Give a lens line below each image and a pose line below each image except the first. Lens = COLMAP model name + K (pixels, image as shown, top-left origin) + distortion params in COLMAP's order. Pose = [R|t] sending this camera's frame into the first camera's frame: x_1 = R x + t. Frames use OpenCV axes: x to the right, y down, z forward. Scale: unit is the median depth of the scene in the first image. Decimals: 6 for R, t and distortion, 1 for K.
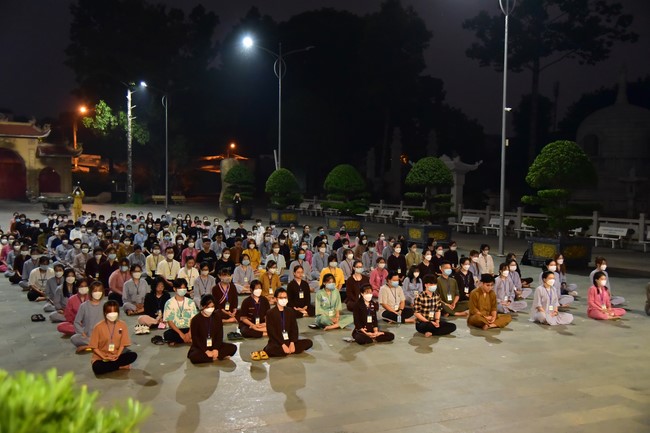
lens RADIAL K [[755.6, 0, 325.0], [0, 755.6, 216.5], [0, 0, 1]] dist [0.125448, 0.028236]
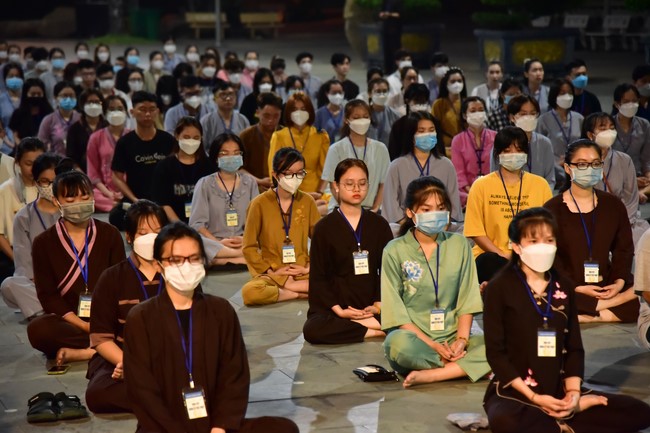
lens RADIAL K [[2176.6, 0, 325.0], [0, 2176.6, 216.5], [0, 0, 1]] dist [1.409575, 0.550042]
pose [[0.984913, -0.011153, -0.172691, 0.083662], [0.022265, 0.997794, 0.062543, 0.031137], [0.171612, -0.065444, 0.982988, 0.178122]]
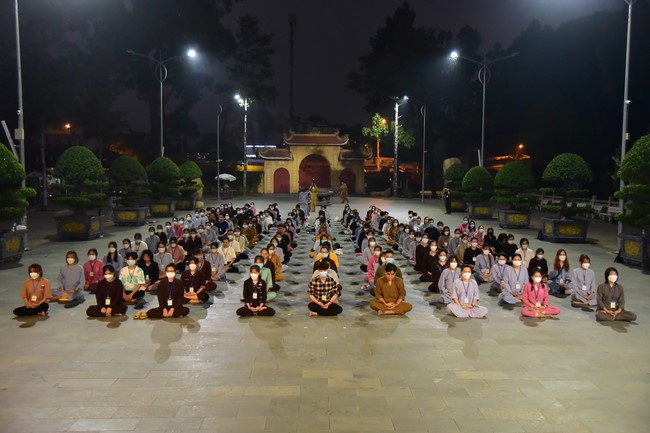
lens RADIAL K [[650.0, 0, 325.0], [0, 650.0, 216.5], [0, 0, 1]] dist [0.037200, 0.012948]
pose [[0.884499, 0.023447, -0.465952, 0.442914], [-0.018430, 0.999713, 0.015321, -0.001193], [0.466177, -0.004964, 0.884678, 0.126618]]
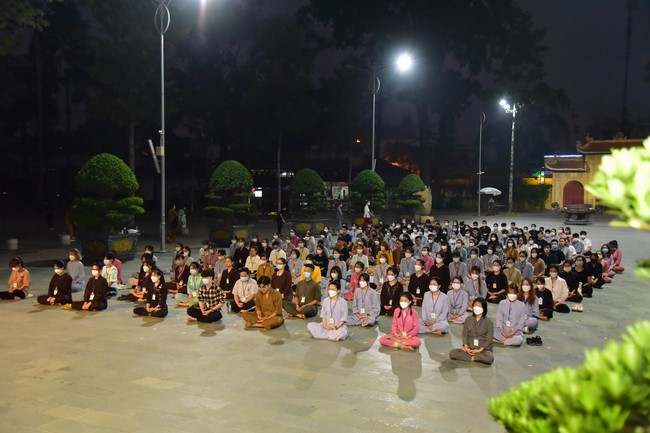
lens RADIAL K [[695.3, 0, 306.0], [0, 695.3, 216.2], [0, 0, 1]] dist [0.091247, 0.012432]
pose [[0.533972, 0.029075, -0.845002, 0.830699], [-0.044141, 0.999004, 0.006481, -0.010013], [0.844349, 0.033839, 0.534724, 0.432715]]
